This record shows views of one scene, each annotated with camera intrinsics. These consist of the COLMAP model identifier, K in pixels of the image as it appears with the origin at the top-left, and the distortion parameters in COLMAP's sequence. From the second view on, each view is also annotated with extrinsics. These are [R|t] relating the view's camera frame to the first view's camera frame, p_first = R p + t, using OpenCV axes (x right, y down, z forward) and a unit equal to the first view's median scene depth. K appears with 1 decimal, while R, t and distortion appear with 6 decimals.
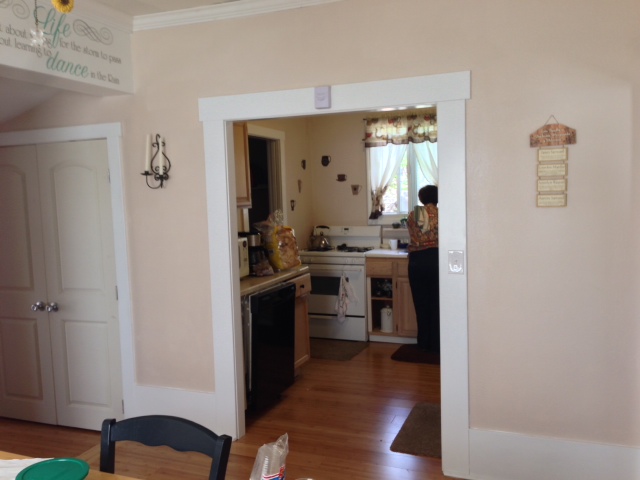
lens RADIAL K [[578.4, 0, 320.0], [0, 578.4, 240.0], [0, 0, 1]] dist [0.144025, -0.259875]
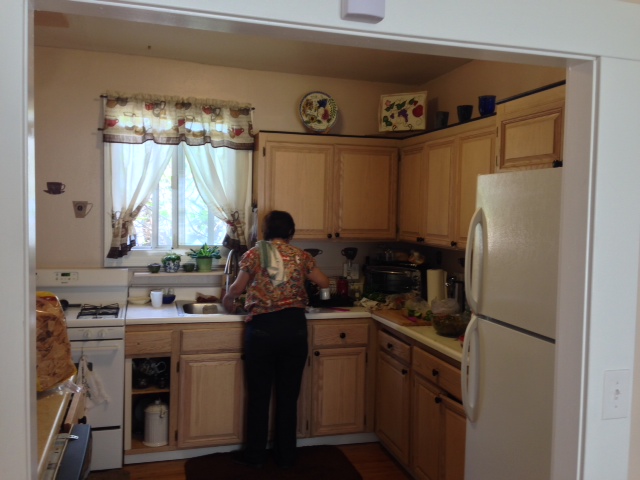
lens RADIAL K [[578.4, 0, 320.0], [0, 578.4, 240.0], [0, 0, 1]] dist [0.144025, -0.259875]
pose [[0.784676, 0.014499, 0.619737, -0.129656], [0.012445, 0.999156, -0.039134, -0.028819], [-0.619781, 0.038420, 0.783834, 0.380513]]
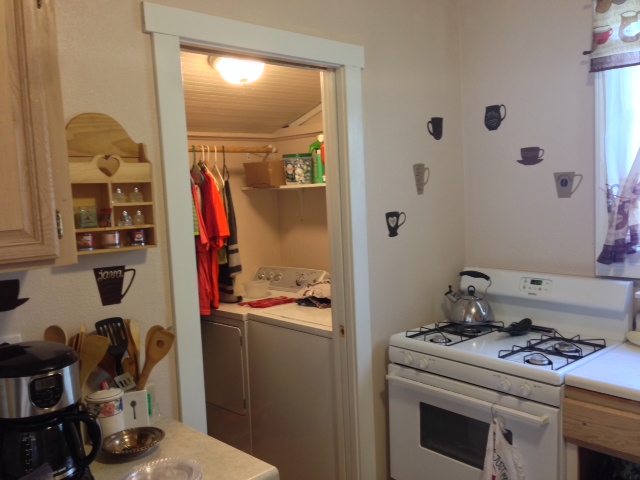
lens RADIAL K [[578.4, 0, 320.0], [0, 578.4, 240.0], [0, 0, 1]] dist [0.144025, -0.259875]
pose [[0.894821, 0.033602, -0.445158, 0.096388], [-0.028412, 0.999428, 0.018328, -0.053930], [0.445520, -0.003753, 0.895264, 0.591411]]
